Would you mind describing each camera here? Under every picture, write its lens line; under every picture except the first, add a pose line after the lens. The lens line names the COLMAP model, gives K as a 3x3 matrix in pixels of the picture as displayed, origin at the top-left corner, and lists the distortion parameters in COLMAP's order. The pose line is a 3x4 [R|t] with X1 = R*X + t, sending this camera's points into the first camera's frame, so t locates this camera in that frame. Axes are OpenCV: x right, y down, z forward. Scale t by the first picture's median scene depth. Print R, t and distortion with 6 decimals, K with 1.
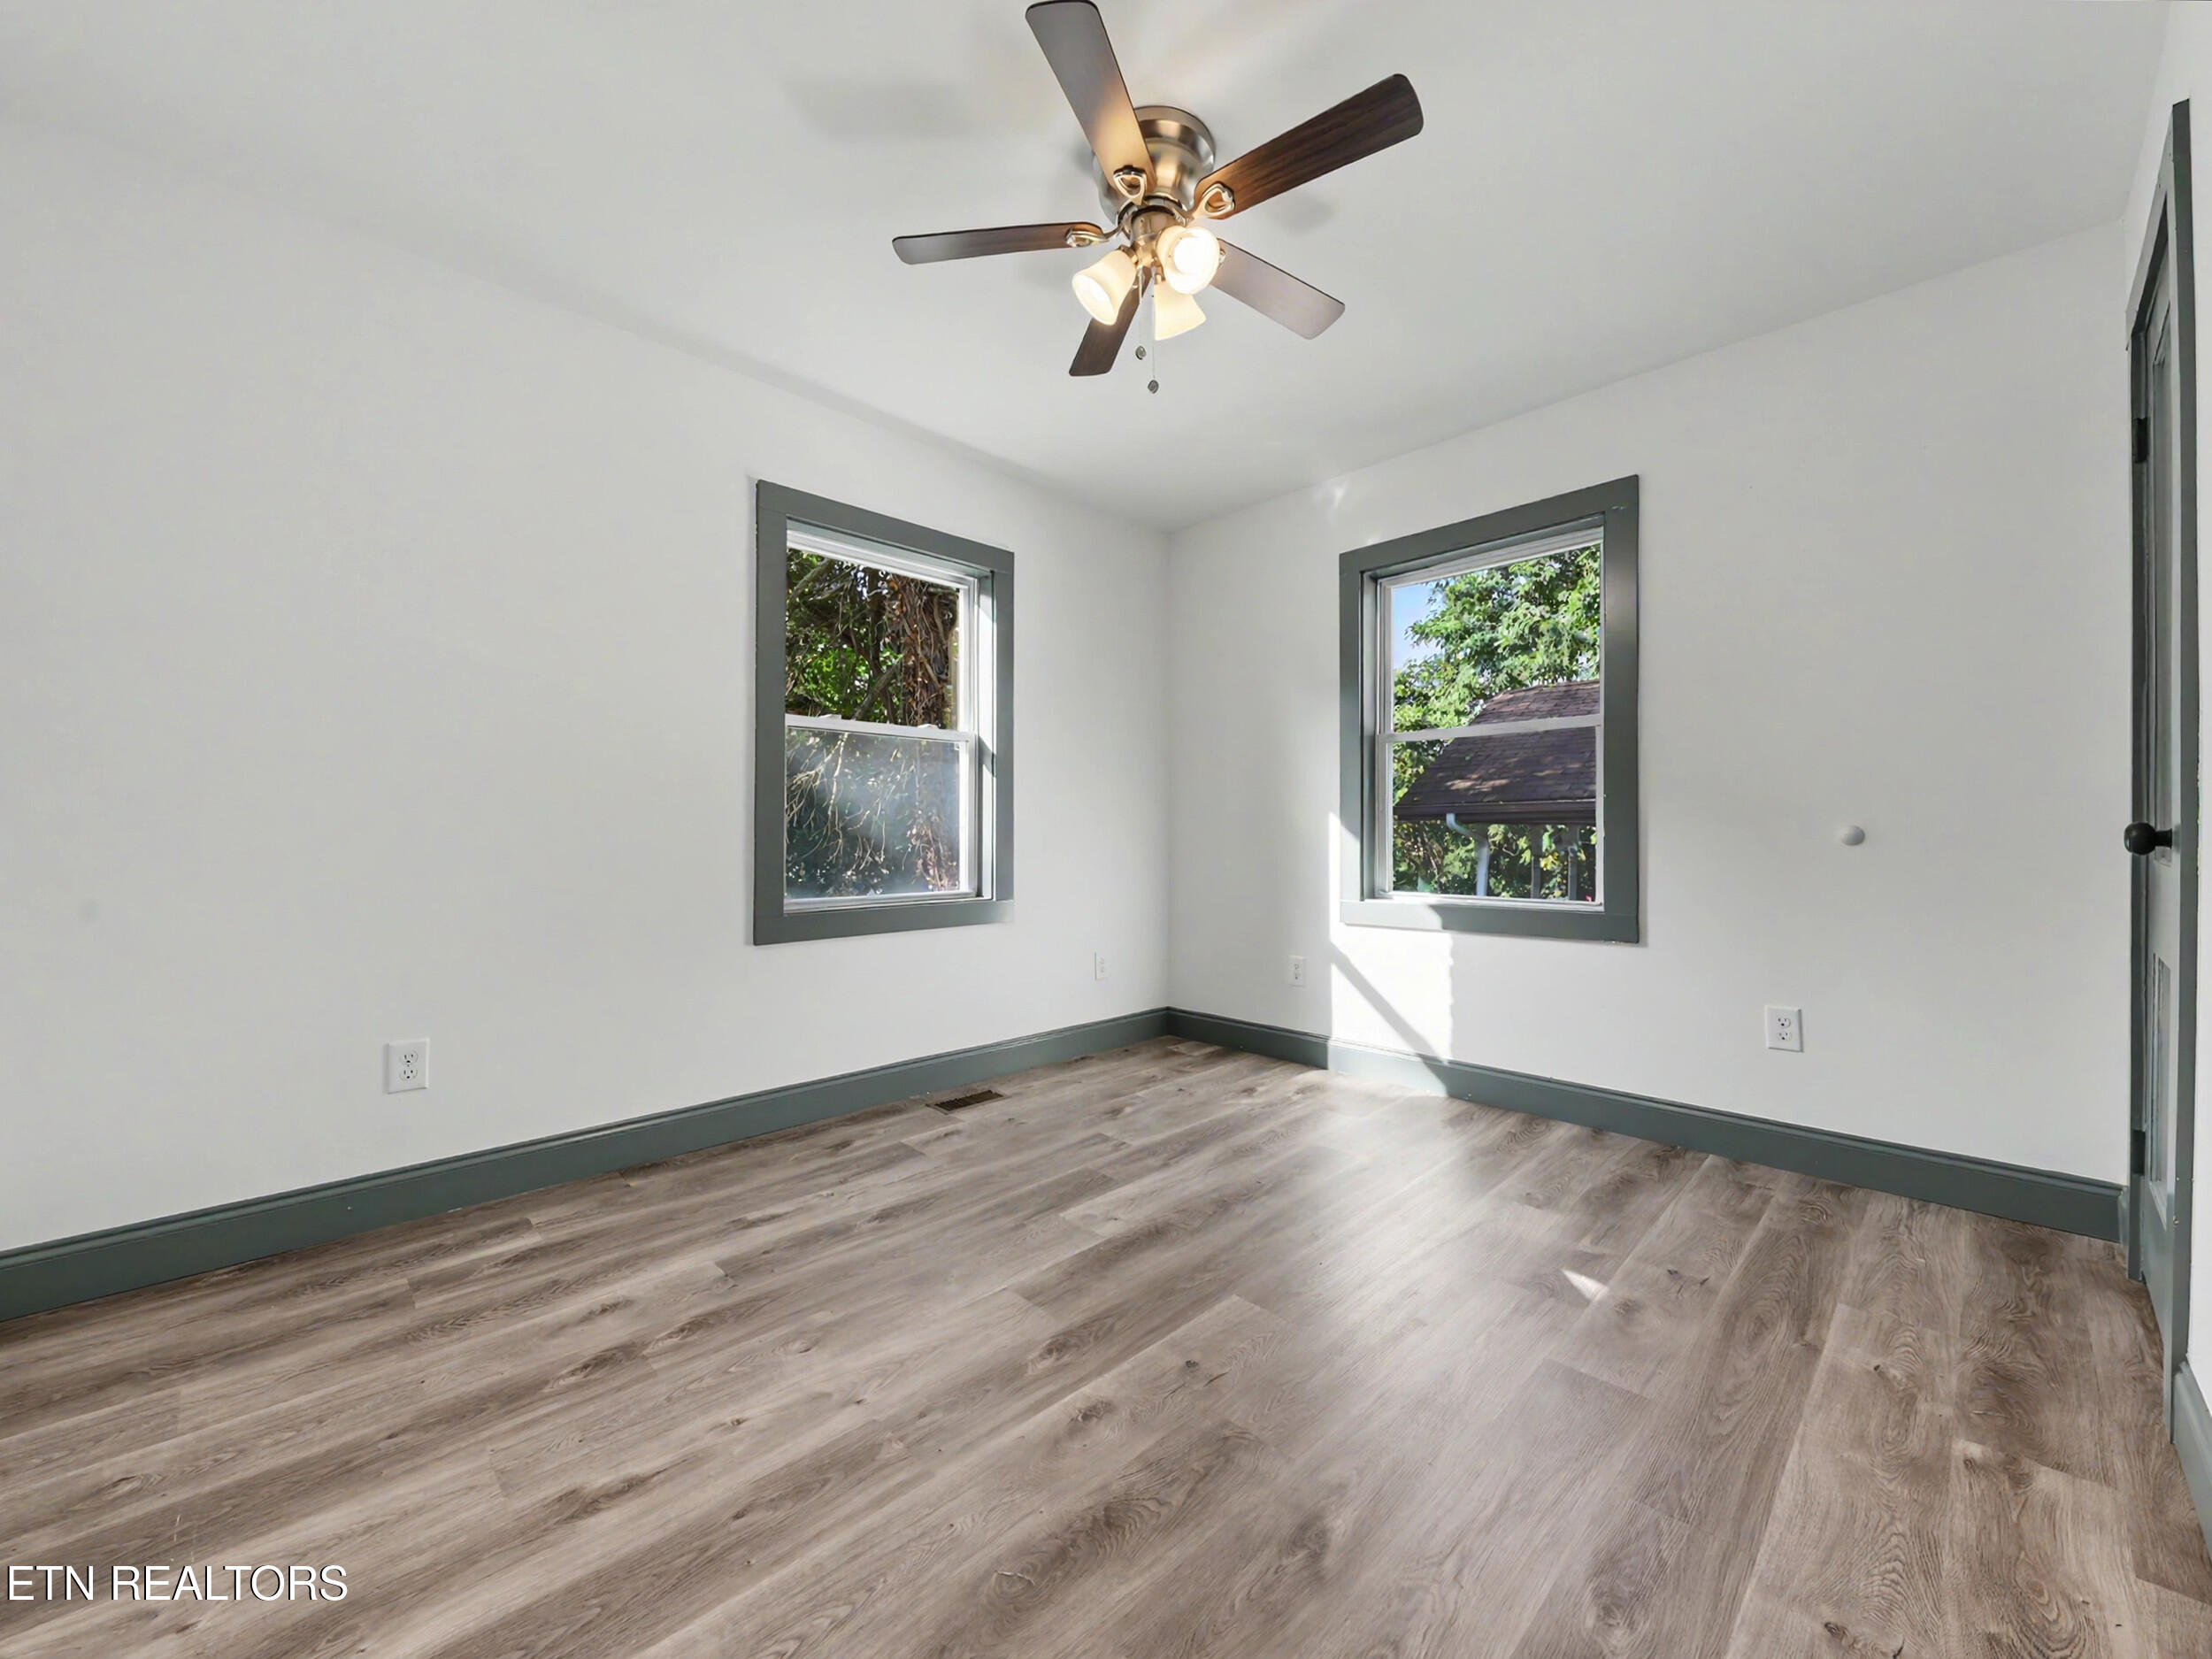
lens RADIAL K [[871.7, 0, 1104.4], [0, 871.7, 829.1], [0, 0, 1]] dist [0.005523, -0.002821]
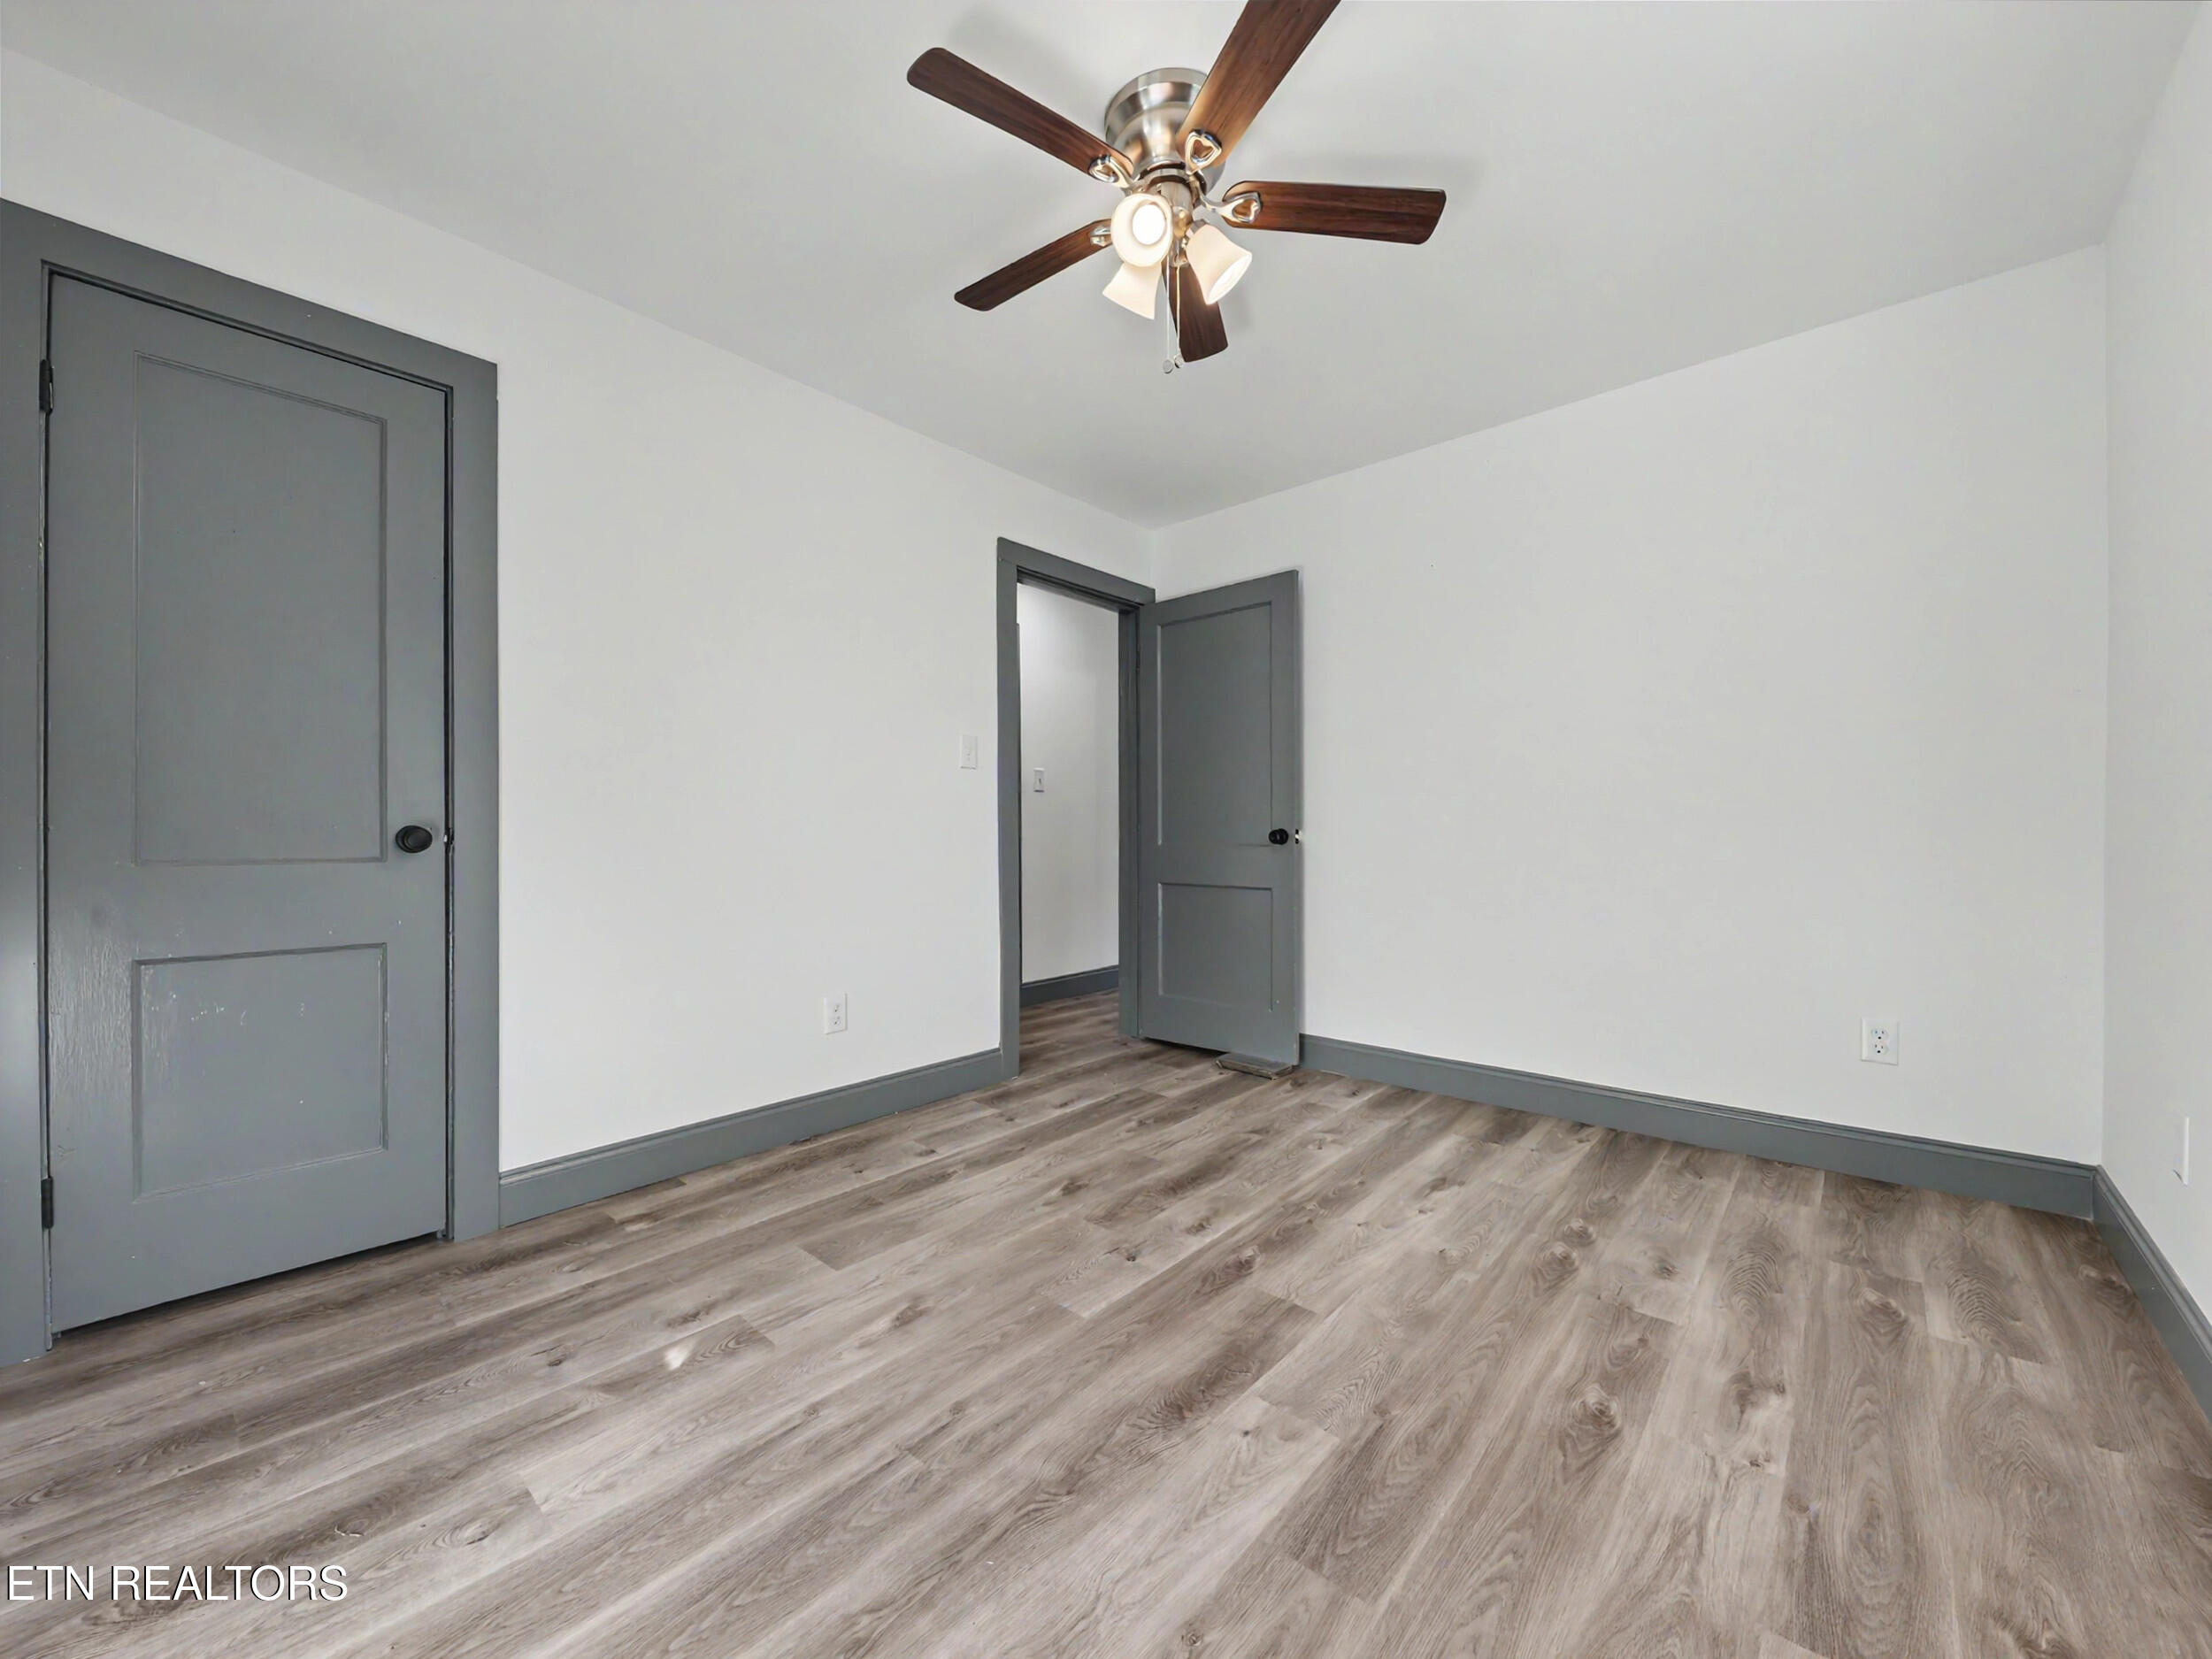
lens RADIAL K [[871.7, 0, 1106.6], [0, 871.7, 824.0], [0, 0, 1]] dist [0.005523, -0.002821]
pose [[-0.997493, 0.001967, -0.070738, 0.197135], [0.002705, 0.999943, -0.010338, 0.003631], [0.070713, -0.010503, -0.997441, 1.997964]]
